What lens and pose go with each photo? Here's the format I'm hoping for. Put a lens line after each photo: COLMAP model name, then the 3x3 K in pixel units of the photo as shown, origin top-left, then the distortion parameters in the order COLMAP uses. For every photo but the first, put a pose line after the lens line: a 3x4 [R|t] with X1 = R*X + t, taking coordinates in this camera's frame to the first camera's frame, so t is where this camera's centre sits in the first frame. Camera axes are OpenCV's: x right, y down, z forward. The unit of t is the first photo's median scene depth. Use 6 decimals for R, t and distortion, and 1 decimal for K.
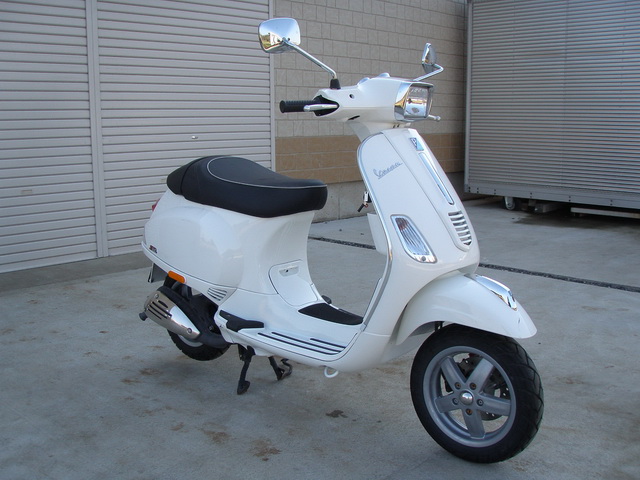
lens RADIAL K [[709.6, 0, 314.2], [0, 709.6, 254.2], [0, 0, 1]] dist [-0.215673, 0.209151]
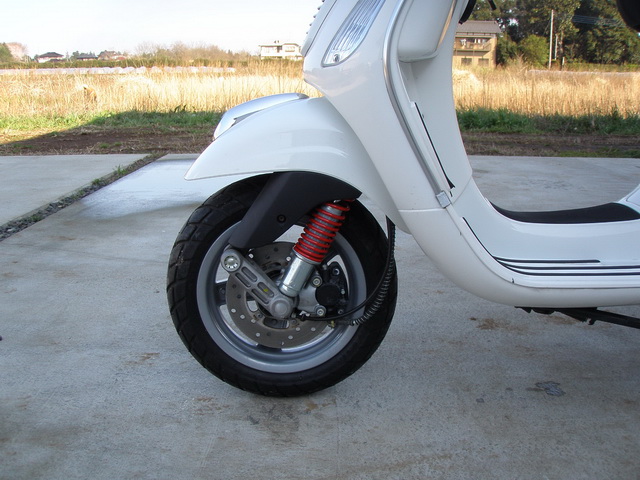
lens RADIAL K [[709.6, 0, 314.2], [0, 709.6, 254.2], [0, 0, 1]] dist [-0.215673, 0.209151]
pose [[-0.736584, 0.179184, -0.652179, 0.517993], [-0.123370, 0.912495, 0.390042, -0.069130], [0.664999, 0.367758, -0.650023, 1.188948]]
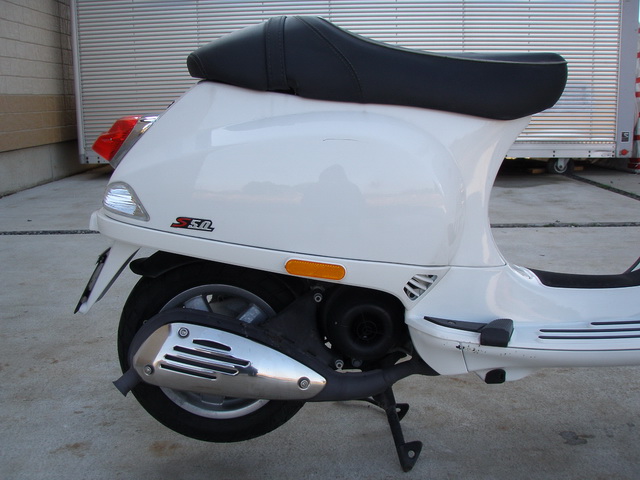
lens RADIAL K [[709.6, 0, 314.2], [0, 709.6, 254.2], [0, 0, 1]] dist [-0.215673, 0.209151]
pose [[0.725725, -0.155433, 0.670197, -0.513964], [0.142874, 0.986957, 0.074185, -0.011406], [-0.672986, 0.041916, 0.738467, 0.693606]]
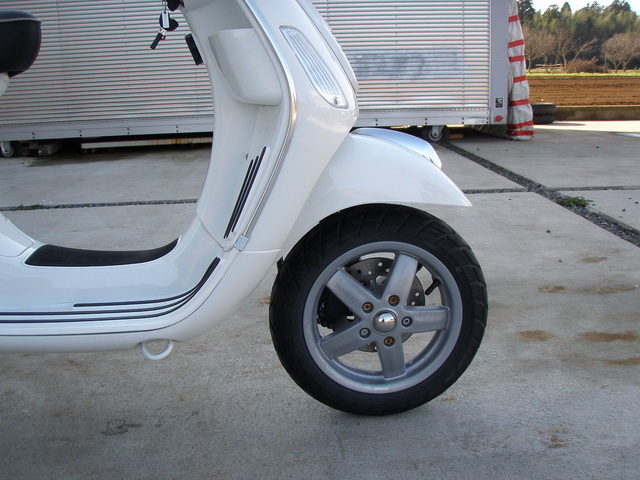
lens RADIAL K [[709.6, 0, 314.2], [0, 709.6, 254.2], [0, 0, 1]] dist [-0.215673, 0.209151]
pose [[0.688257, -0.196697, 0.698292, -0.224746], [0.160108, 0.979992, 0.118240, 0.046355], [-0.707579, 0.030422, 0.705980, 0.475838]]
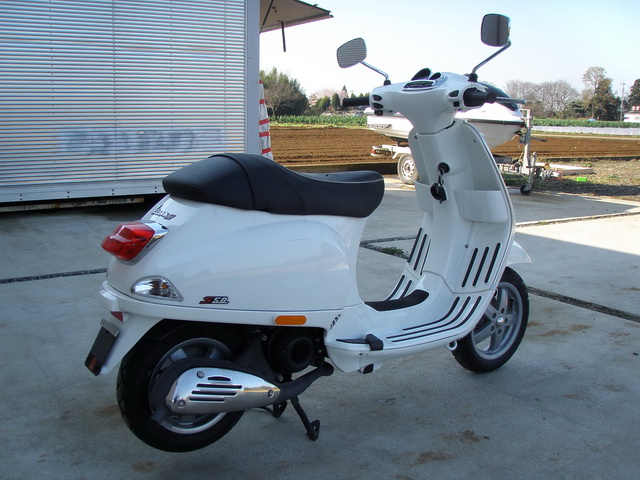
lens RADIAL K [[709.6, 0, 314.2], [0, 709.6, 254.2], [0, 0, 1]] dist [-0.215673, 0.209151]
pose [[0.213019, -0.179919, 0.960340, -0.910276], [0.168936, 0.974878, 0.145170, -0.140670], [-0.962332, 0.131312, 0.238062, 0.824893]]
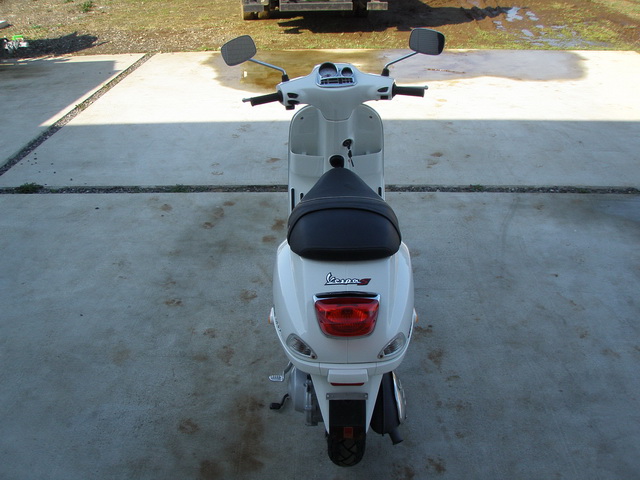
lens RADIAL K [[709.6, 0, 314.2], [0, 709.6, 254.2], [0, 0, 1]] dist [-0.215673, 0.209151]
pose [[-0.669699, -0.315390, 0.672333, -0.731171], [0.162750, 0.820999, 0.547242, -0.582112], [-0.724579, 0.475910, -0.498493, 1.576223]]
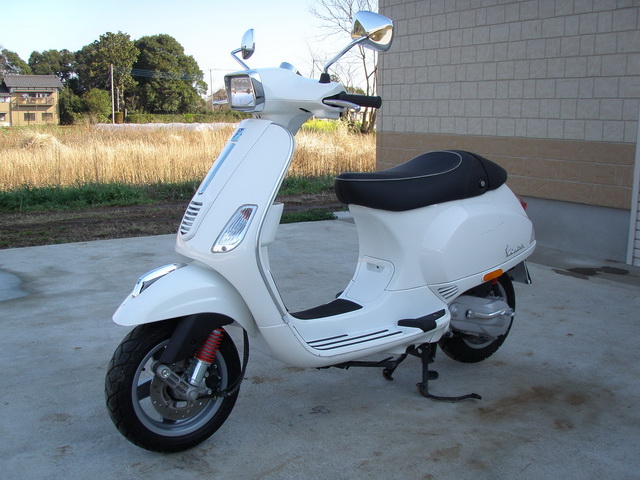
lens RADIAL K [[709.6, 0, 314.2], [0, 709.6, 254.2], [0, 0, 1]] dist [-0.215673, 0.209151]
pose [[-0.224507, 0.186062, -0.956544, 0.927778], [-0.187528, 0.955006, 0.229777, -0.204689], [0.956258, 0.230965, -0.179514, 1.108272]]
